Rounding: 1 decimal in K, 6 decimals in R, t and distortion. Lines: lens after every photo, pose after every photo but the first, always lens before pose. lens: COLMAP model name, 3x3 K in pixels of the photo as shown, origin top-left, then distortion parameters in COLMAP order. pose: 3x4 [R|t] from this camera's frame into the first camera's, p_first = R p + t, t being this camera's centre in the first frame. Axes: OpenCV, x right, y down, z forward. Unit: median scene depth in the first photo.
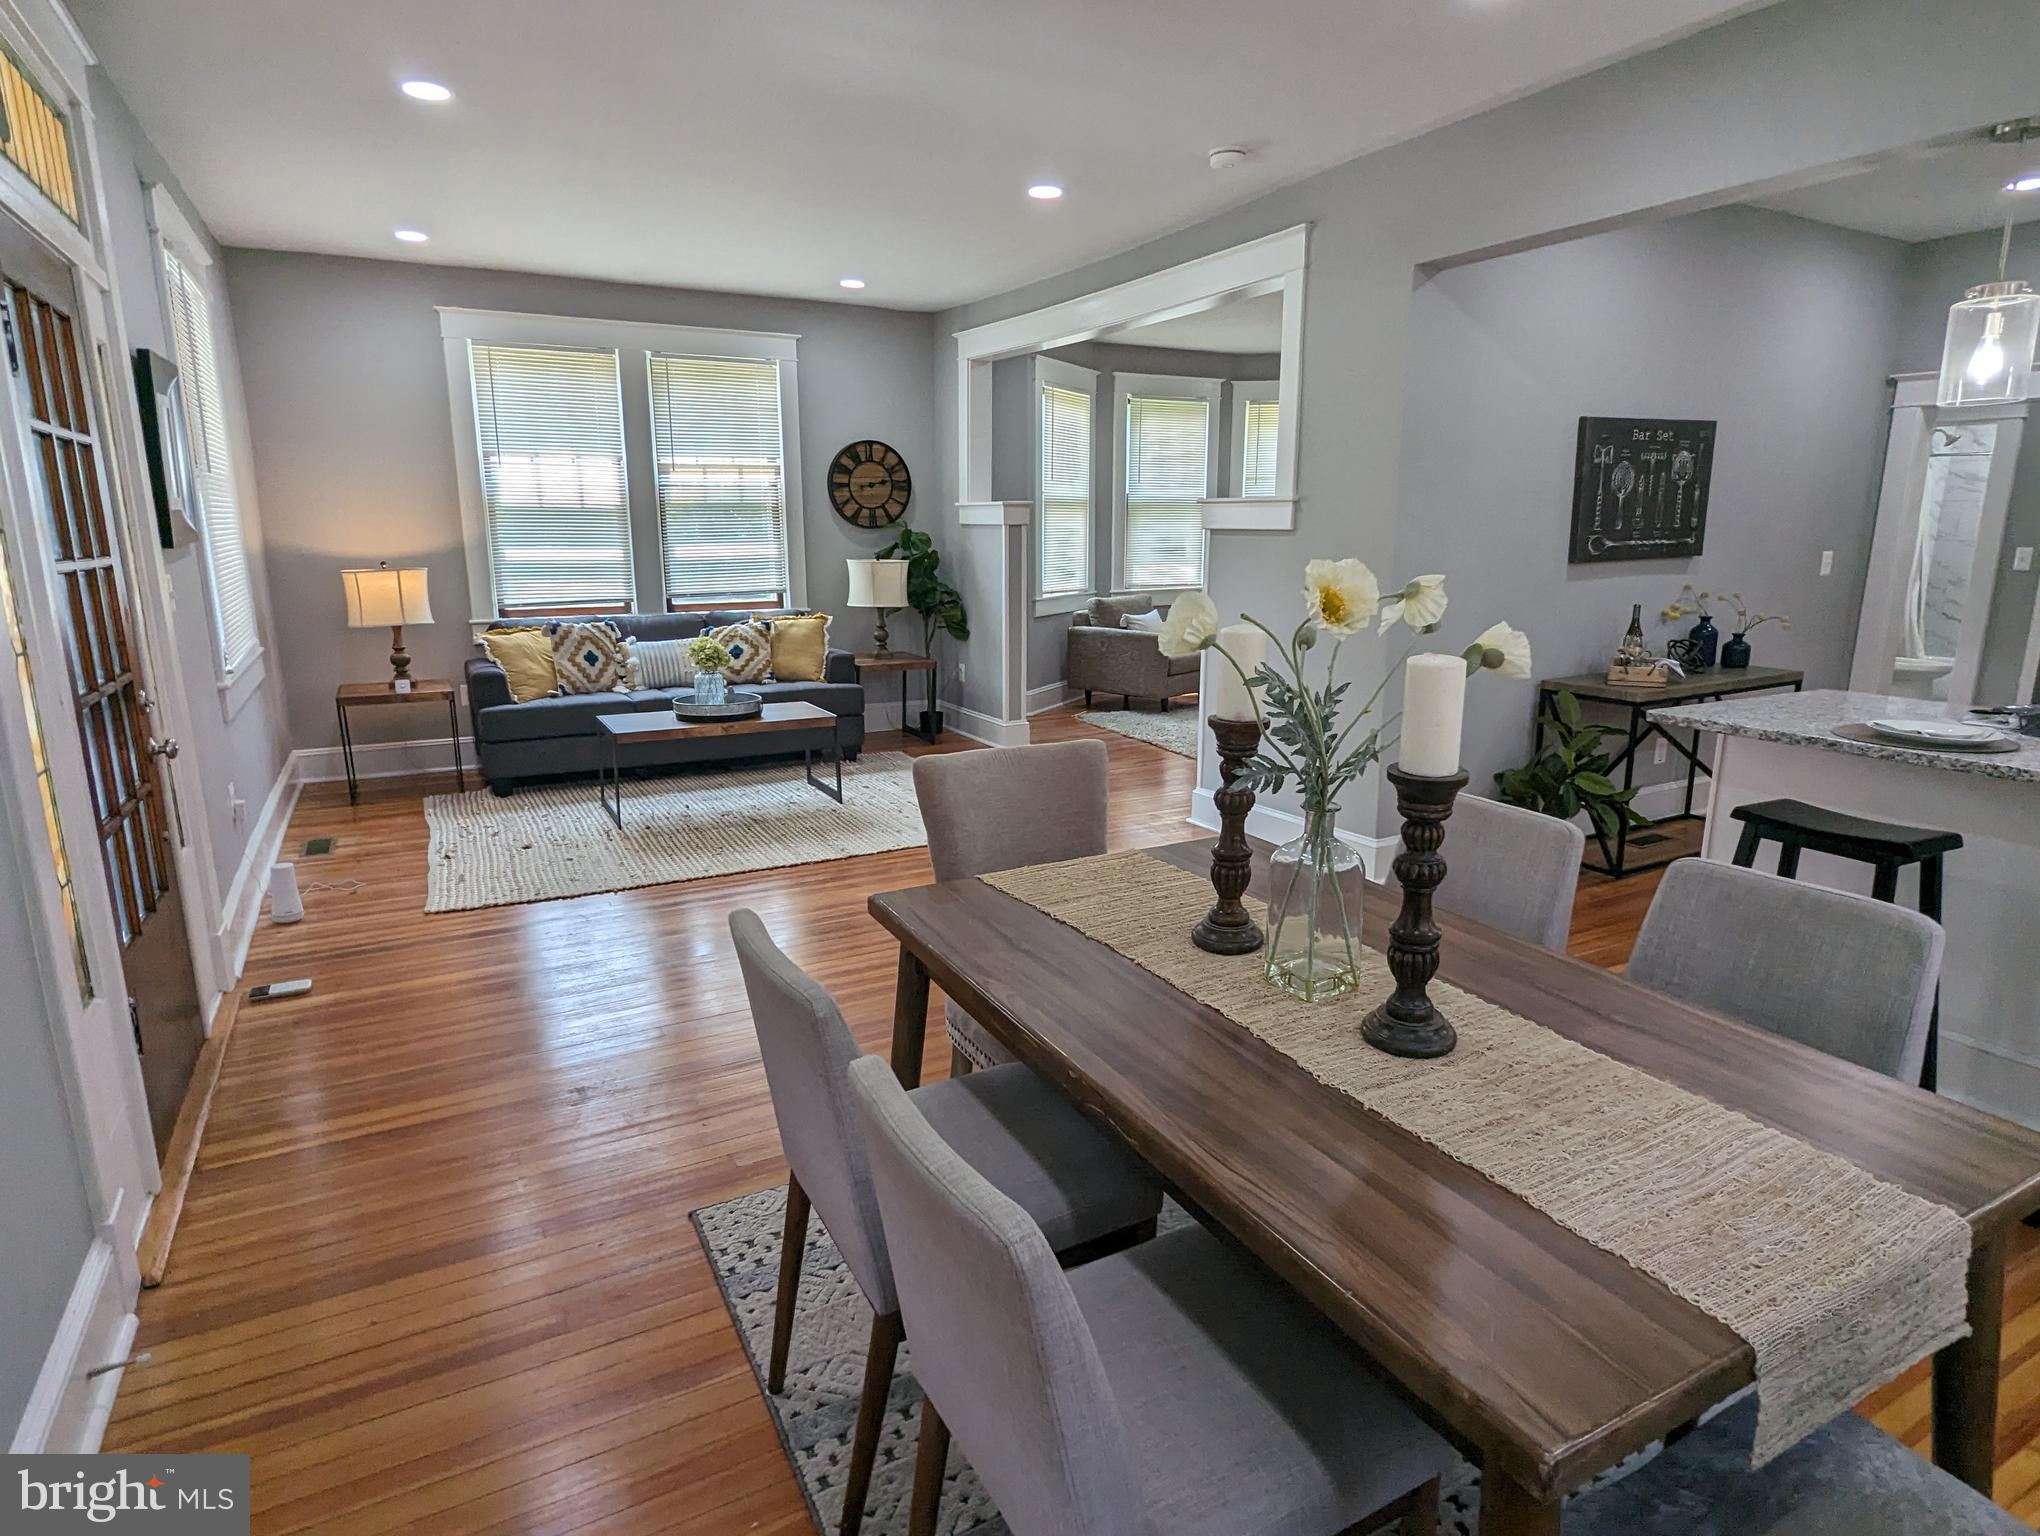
lens RADIAL K [[1133.6, 0, 1028.0], [0, 1133.6, 774.5], [0, 0, 1]] dist [-0.000041, -0.002056]
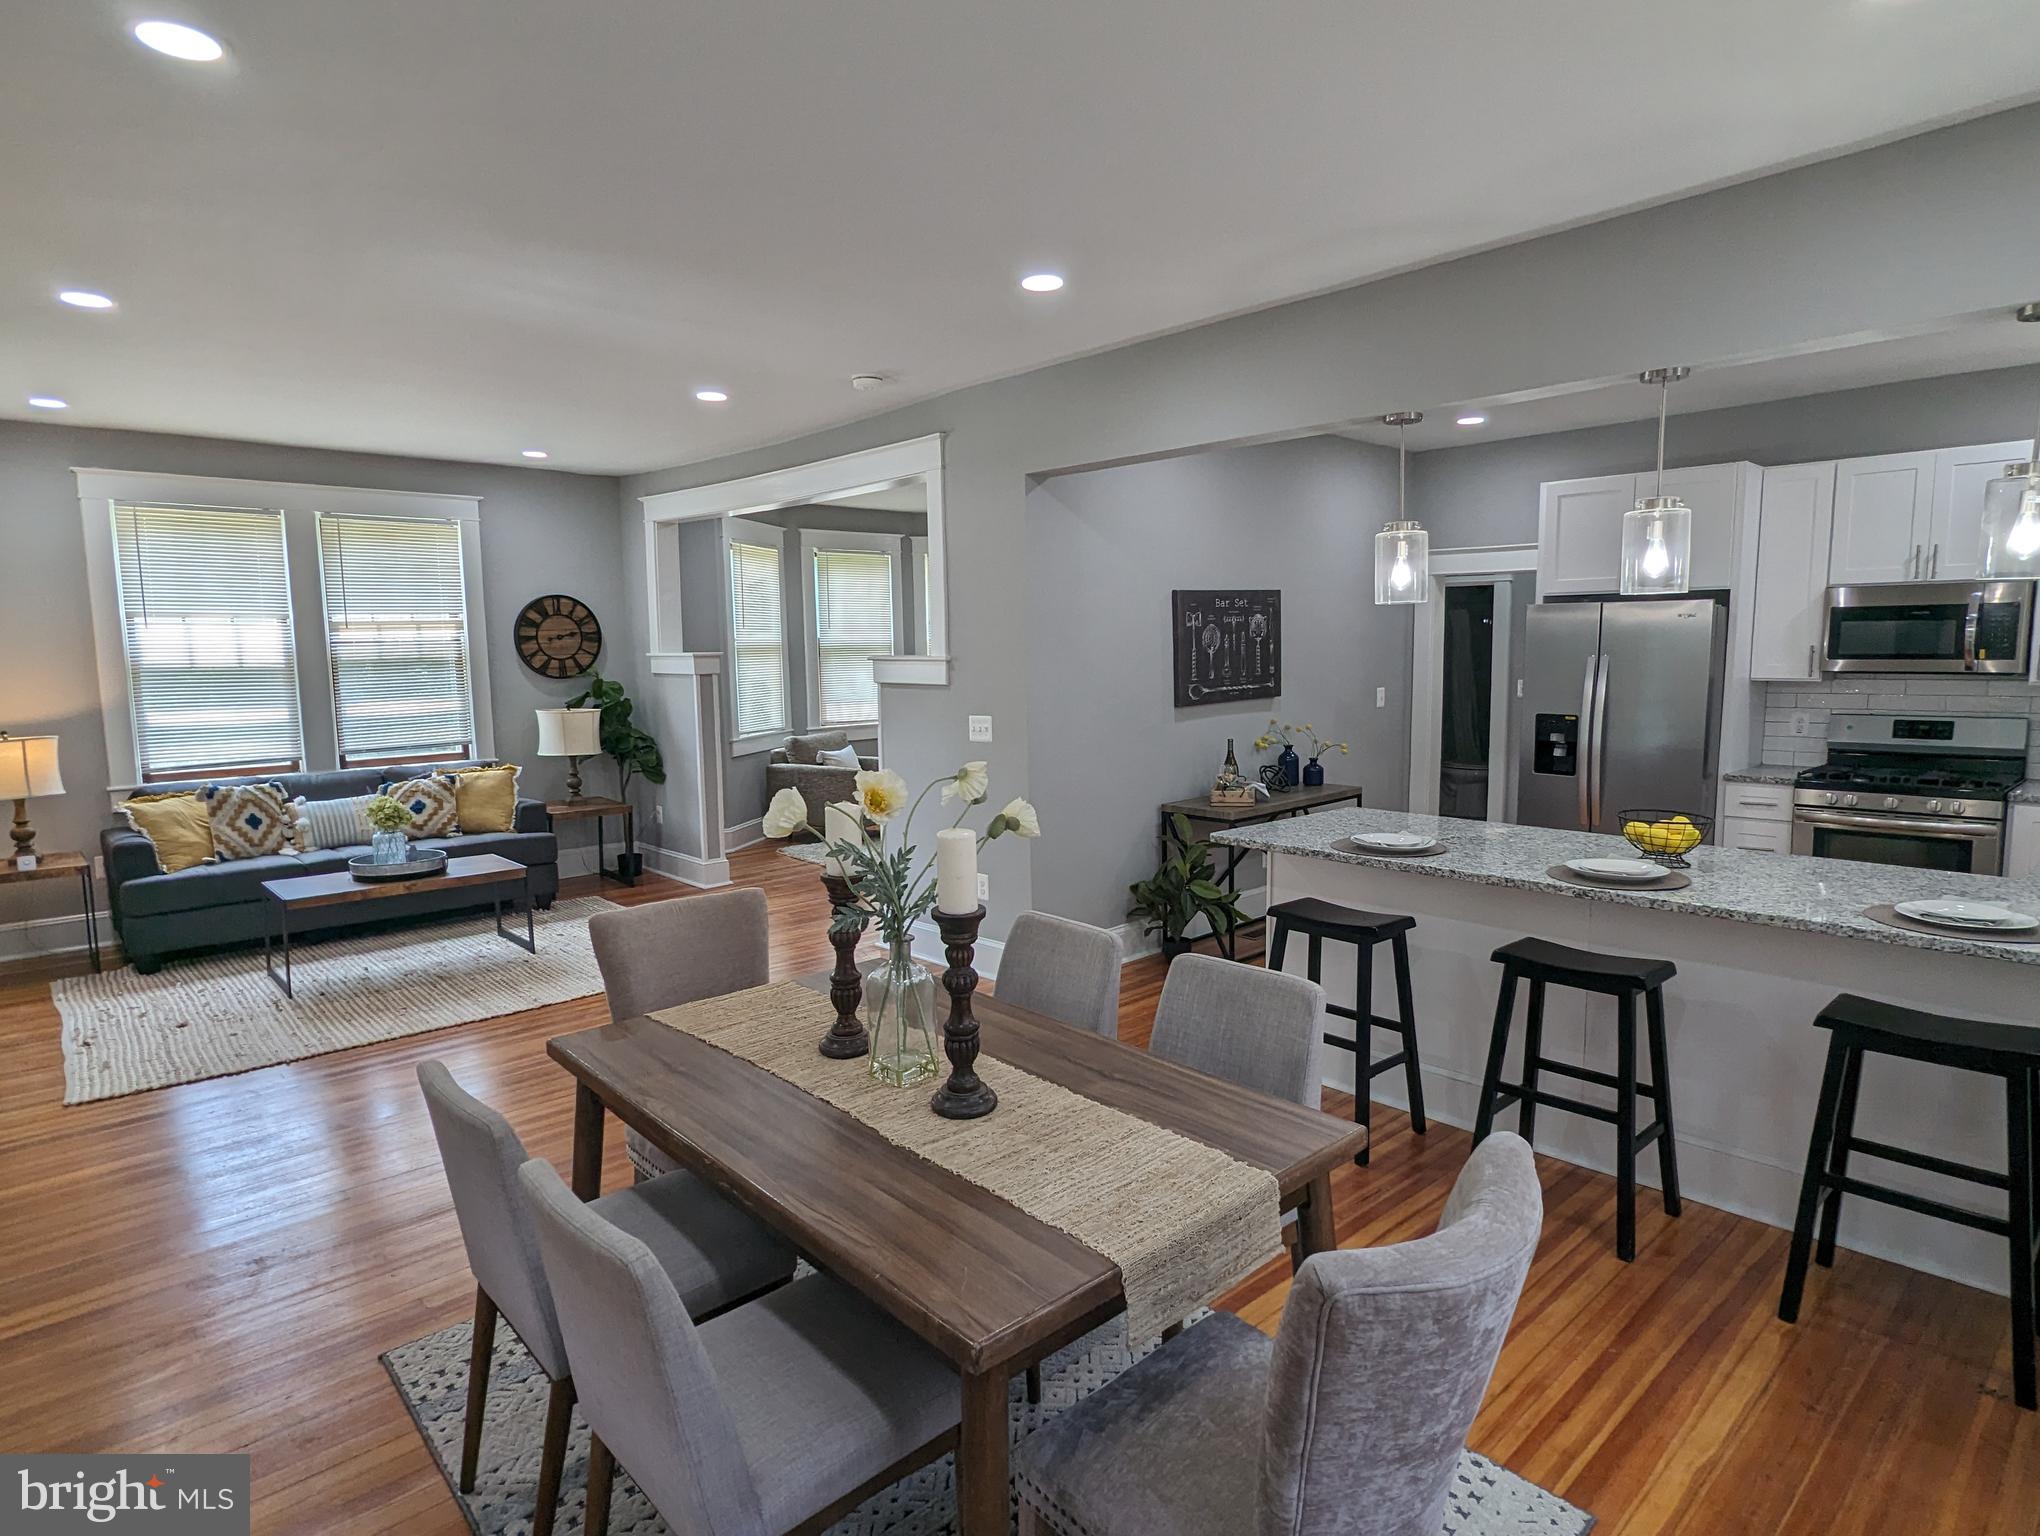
lens RADIAL K [[1141.8, 0, 1029.8], [0, 1141.8, 774.6], [0, 0, 1]] dist [-0.000917, -0.000551]
pose [[0.970010, -0.040055, 0.239741, 0.031430], [0.064462, 0.993402, -0.094848, -0.009257], [-0.234360, 0.107458, 0.966193, -0.125406]]
